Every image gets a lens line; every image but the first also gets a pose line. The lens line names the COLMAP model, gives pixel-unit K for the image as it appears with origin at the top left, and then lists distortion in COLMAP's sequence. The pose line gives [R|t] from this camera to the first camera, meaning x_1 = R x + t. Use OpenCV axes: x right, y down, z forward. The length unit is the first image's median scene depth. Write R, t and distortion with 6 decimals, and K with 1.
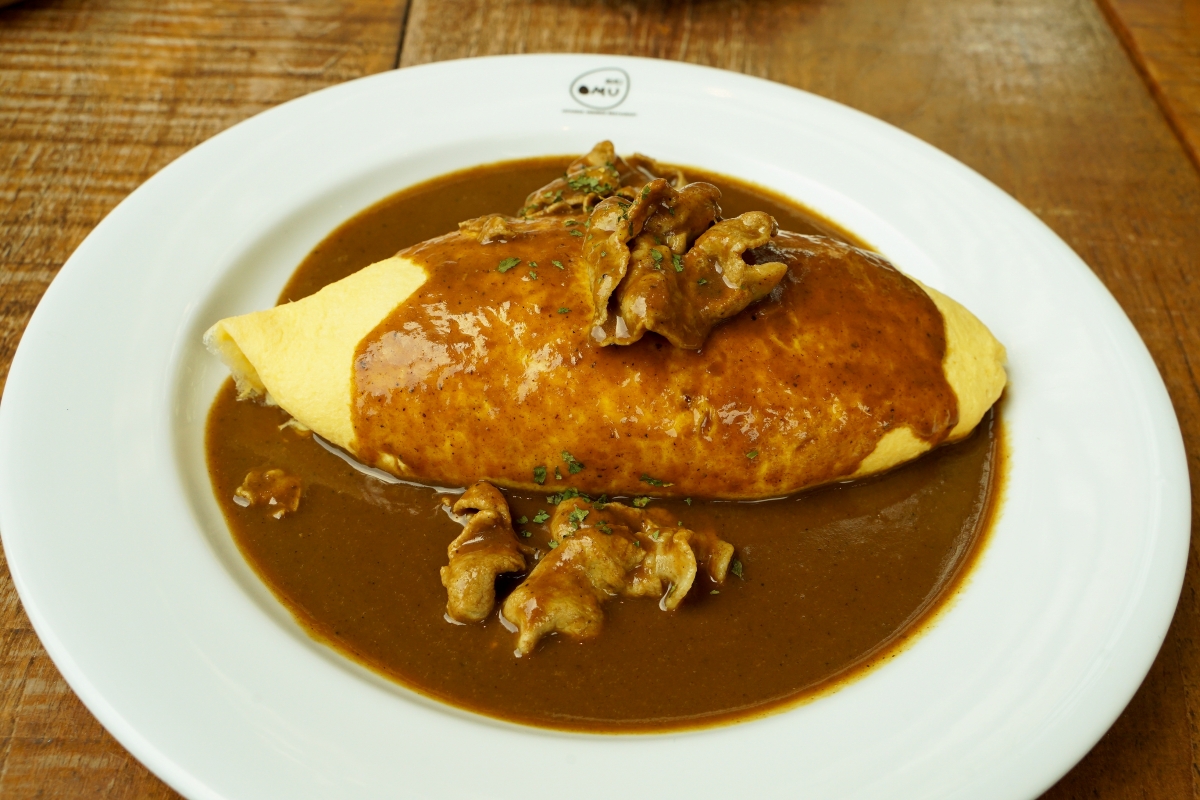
lens RADIAL K [[1264.3, 0, 600.0], [0, 1264.3, 400.0], [0, 0, 1]] dist [-0.078479, -0.012385]
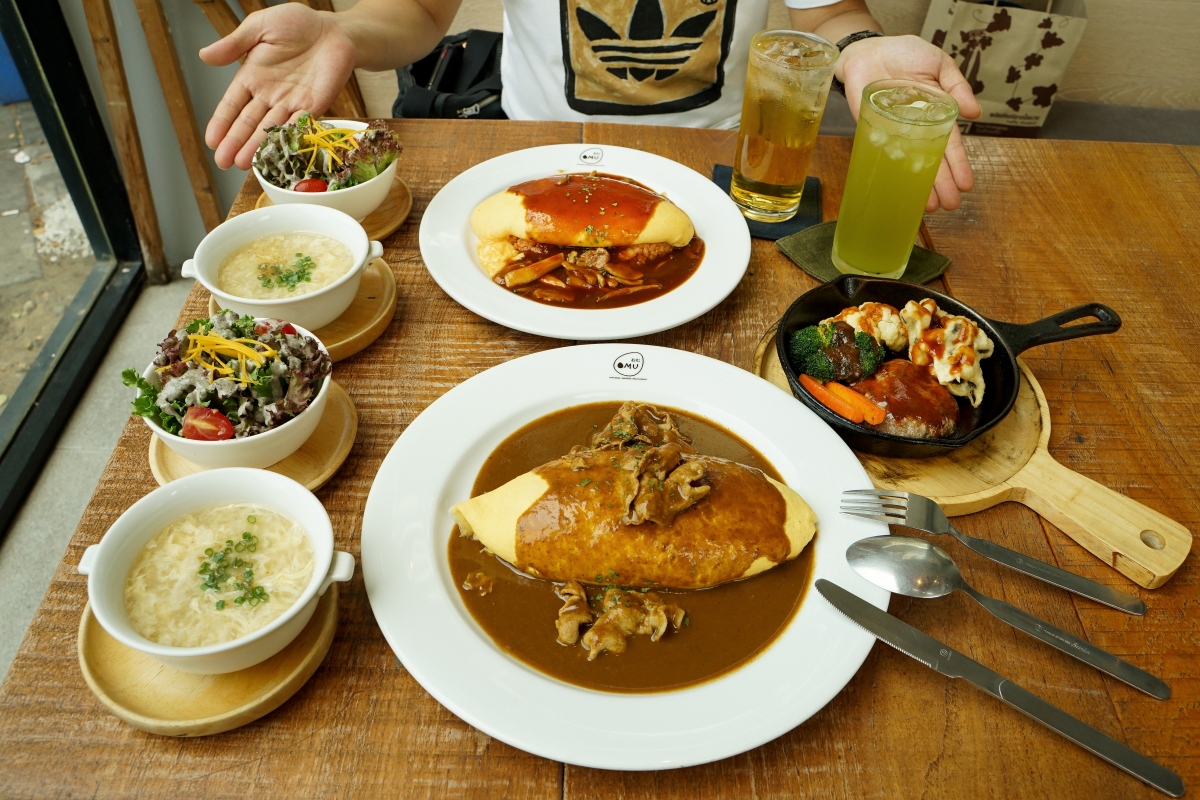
lens RADIAL K [[964.4, 0, 600.0], [0, 964.4, 400.0], [0, 0, 1]] dist [-0.073901, 0.007738]
pose [[0.999413, 0.006926, -0.033551, 0.009497], [-0.006907, 0.999976, 0.000693, -0.261937], [0.033555, -0.000461, 0.999437, -0.719714]]
